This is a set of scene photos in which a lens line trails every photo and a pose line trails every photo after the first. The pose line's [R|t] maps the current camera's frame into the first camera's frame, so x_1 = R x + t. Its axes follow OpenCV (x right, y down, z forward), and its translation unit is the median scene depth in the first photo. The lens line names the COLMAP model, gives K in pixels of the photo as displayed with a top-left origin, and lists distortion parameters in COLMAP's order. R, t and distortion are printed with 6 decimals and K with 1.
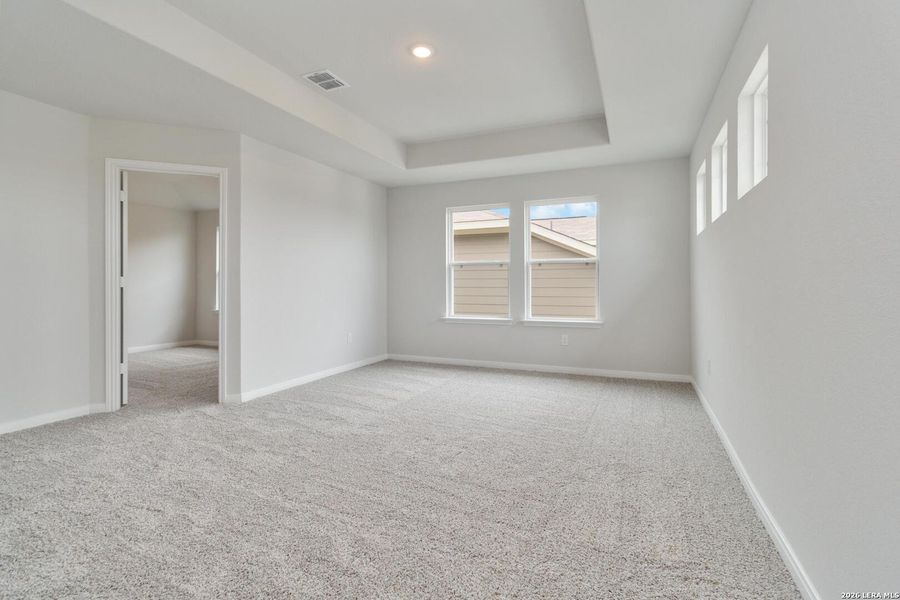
lens RADIAL K [[423.0, 0, 455.1], [0, 423.0, 283.8], [0, 0, 1]] dist [0.001765, 0.000760]
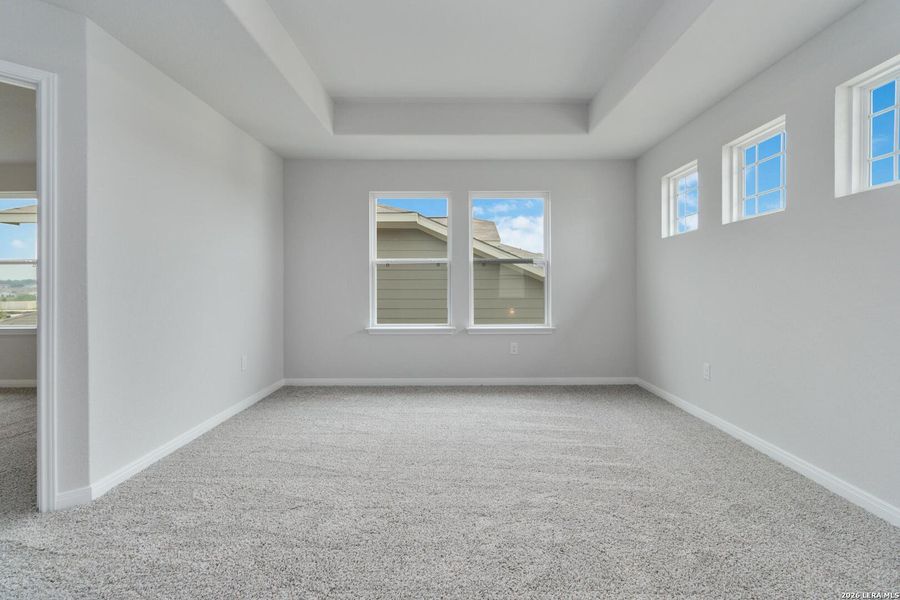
lens RADIAL K [[423.0, 0, 455.1], [0, 423.0, 283.8], [0, 0, 1]] dist [0.001765, 0.000760]
pose [[0.917631, 0.001412, 0.397430, -0.224679], [-0.000554, 0.999997, -0.002275, -0.002607], [-0.397432, 0.001868, 0.917630, 0.232889]]
